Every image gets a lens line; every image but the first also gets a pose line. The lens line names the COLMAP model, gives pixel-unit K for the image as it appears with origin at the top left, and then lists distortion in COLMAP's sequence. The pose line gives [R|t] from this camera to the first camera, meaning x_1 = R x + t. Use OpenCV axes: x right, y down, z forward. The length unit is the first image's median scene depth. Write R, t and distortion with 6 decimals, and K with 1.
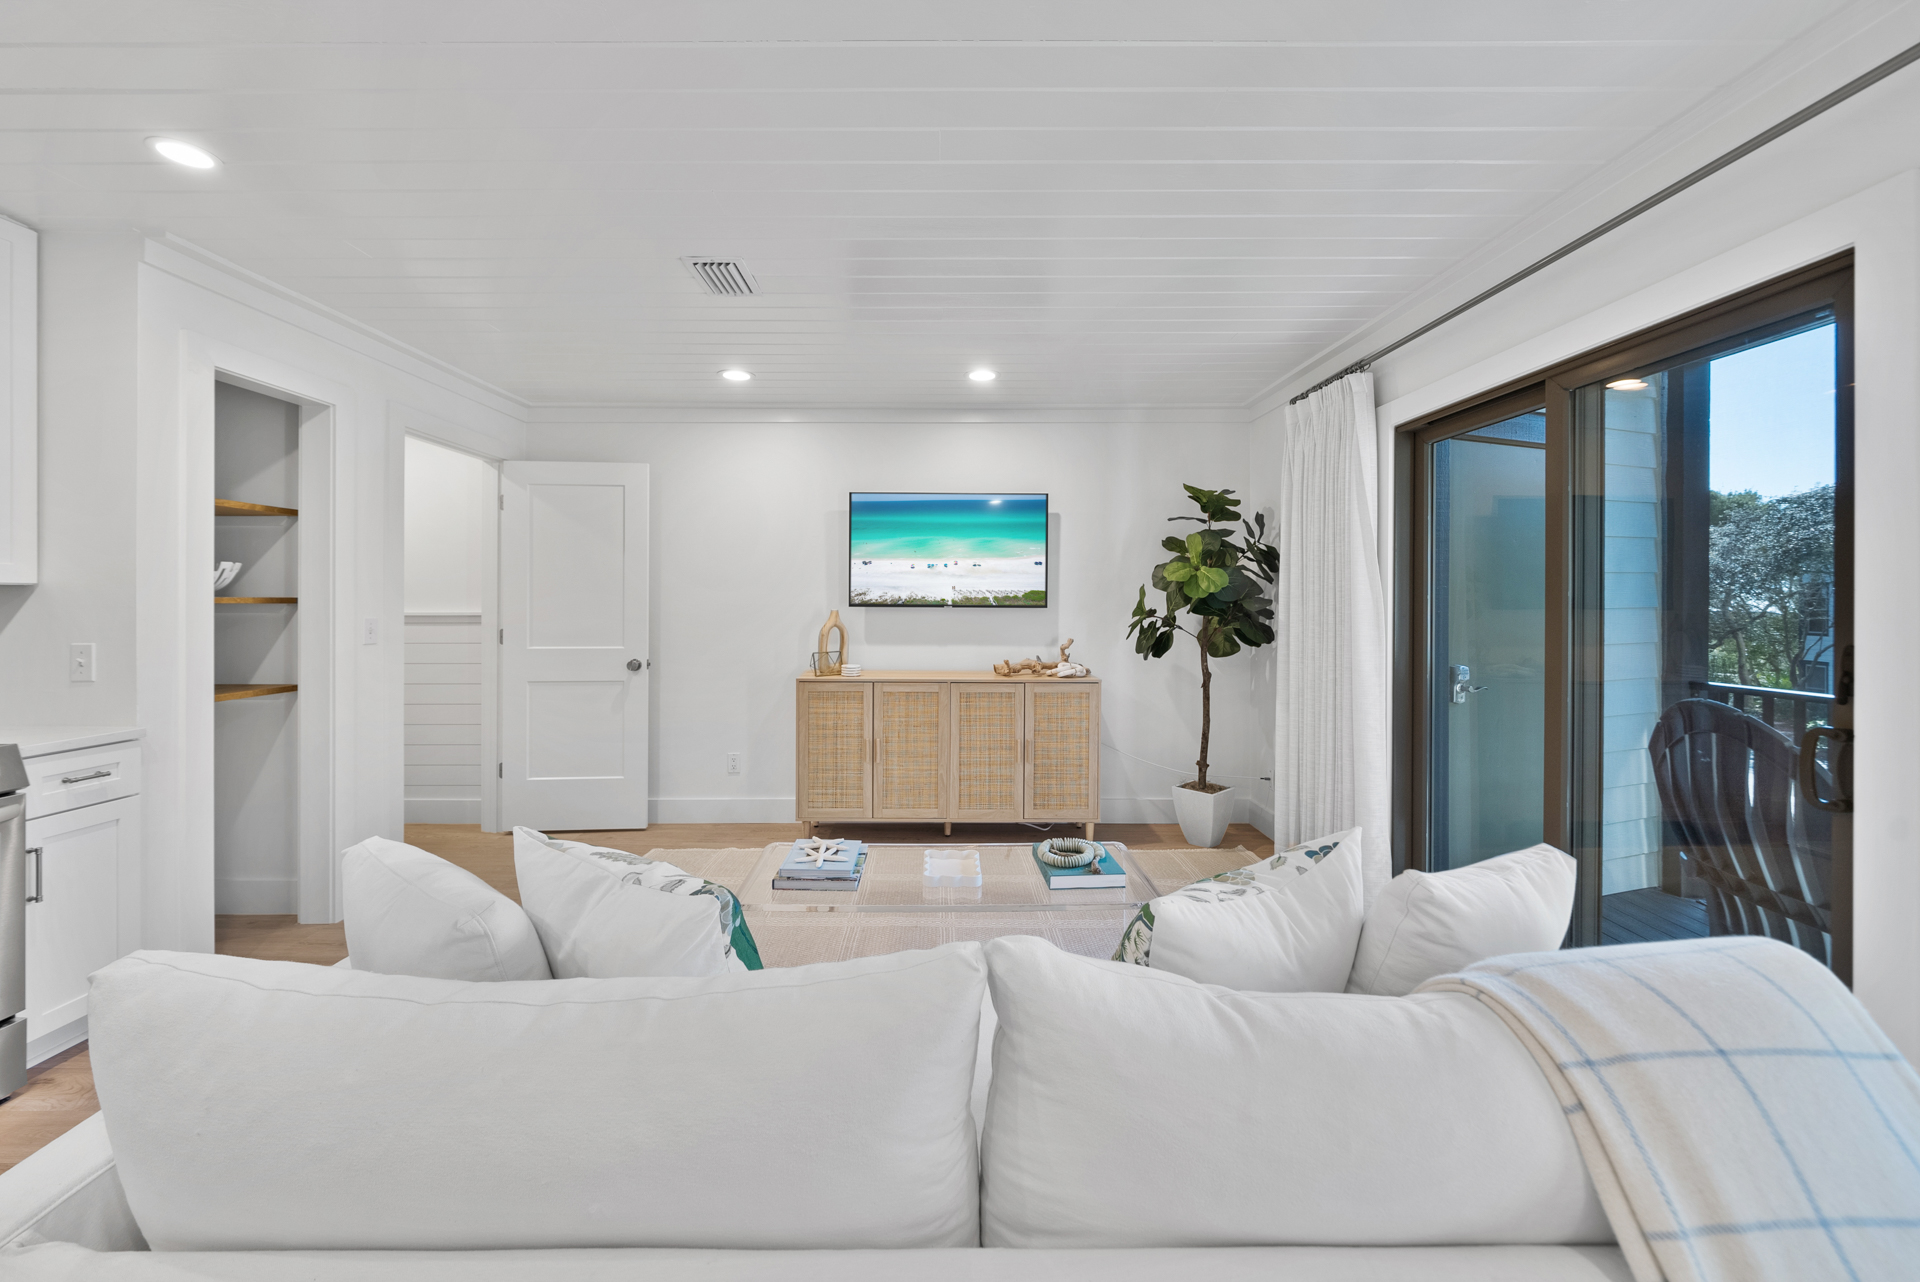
lens RADIAL K [[703.3, 0, 948.5], [0, 703.3, 604.3], [0, 0, 1]] dist [-0.009524, 0.000461]
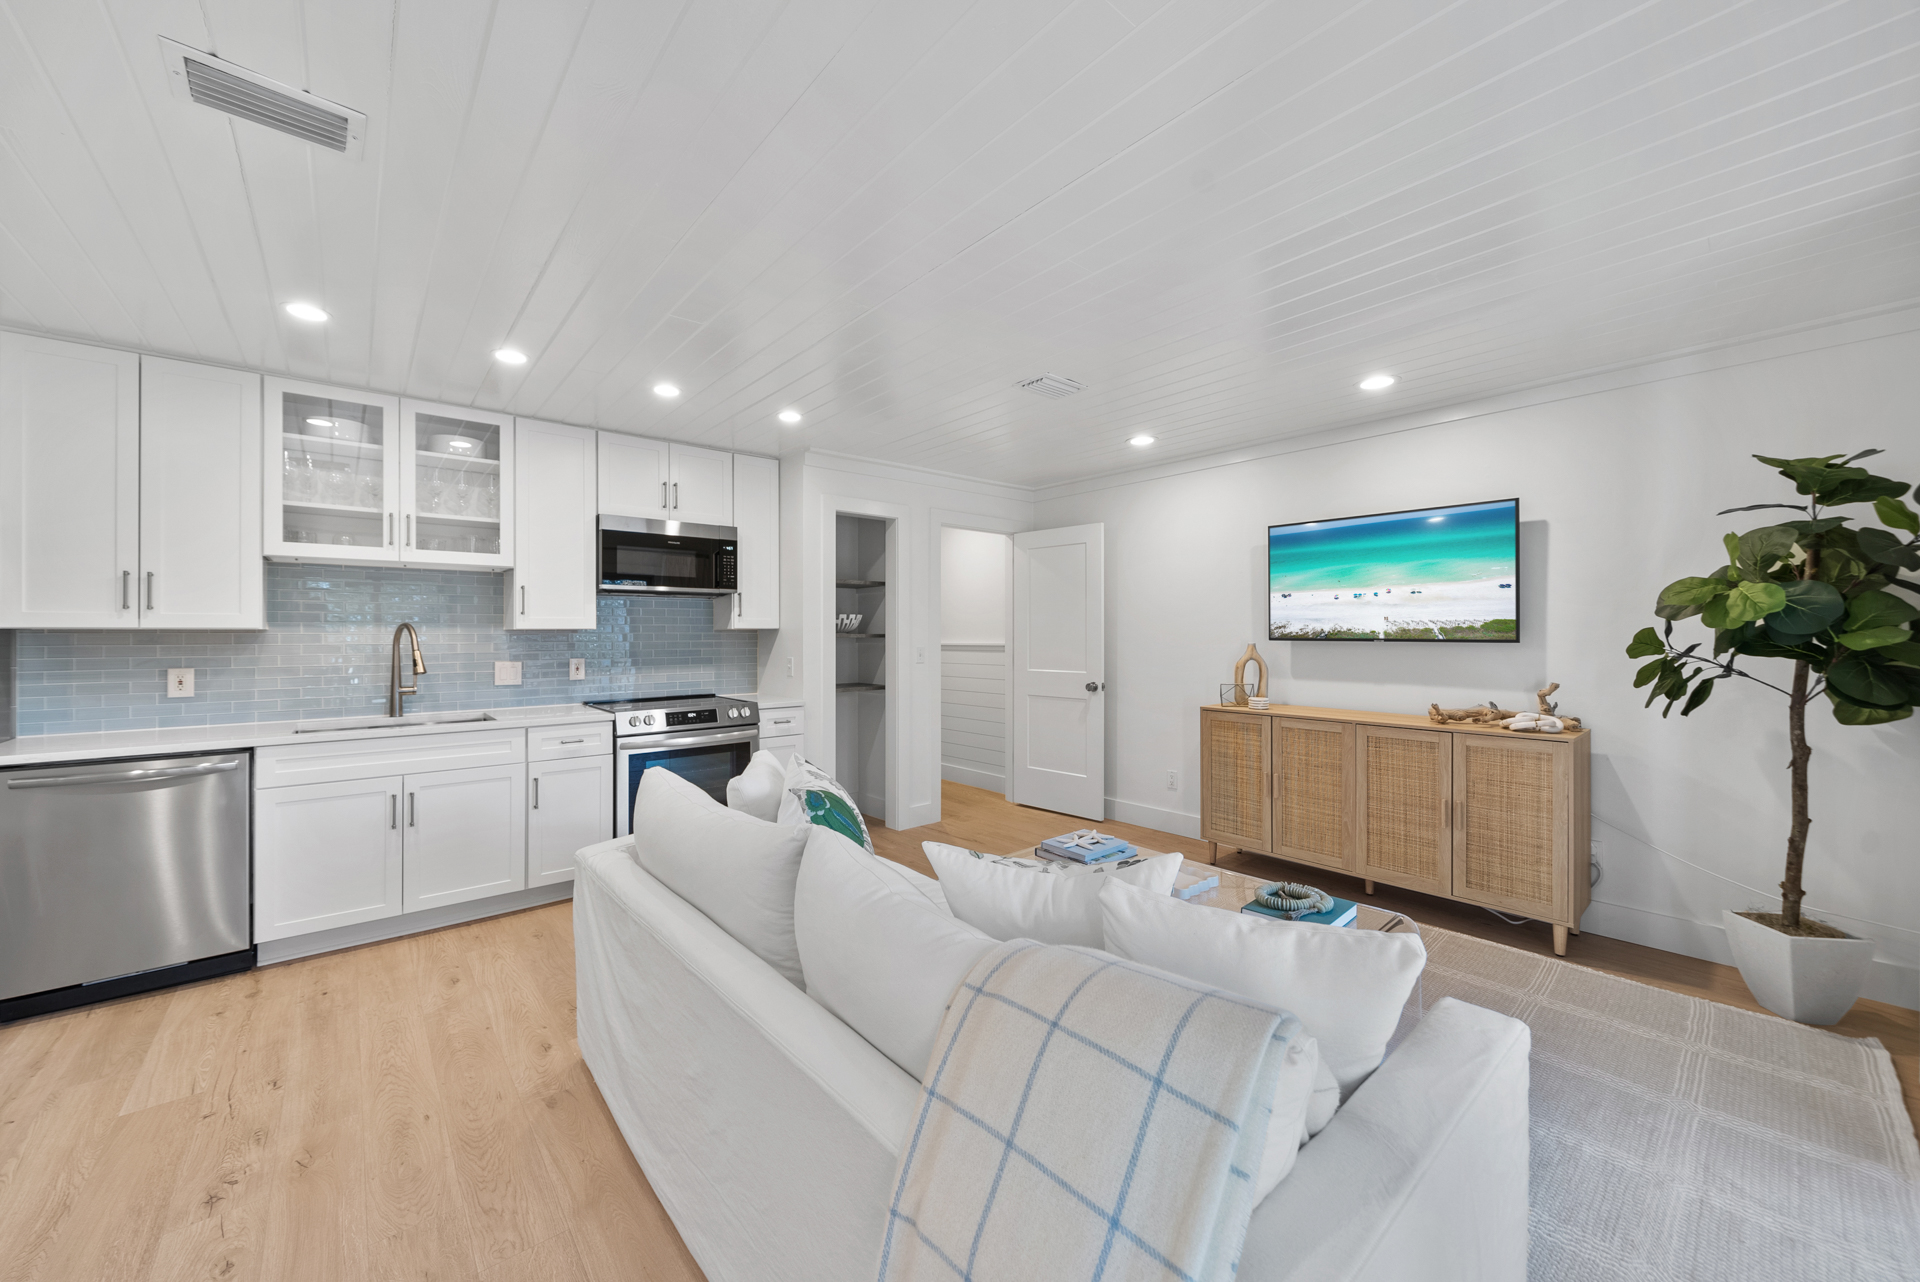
lens RADIAL K [[703.3, 0, 962.8], [0, 703.3, 629.5], [0, 0, 1]] dist [-0.009524, 0.000461]
pose [[0.655368, -0.007836, -0.755269, 0.340211], [0.001822, 0.999960, -0.008793, -0.003773], [0.755308, 0.004387, 0.655356, 0.015584]]
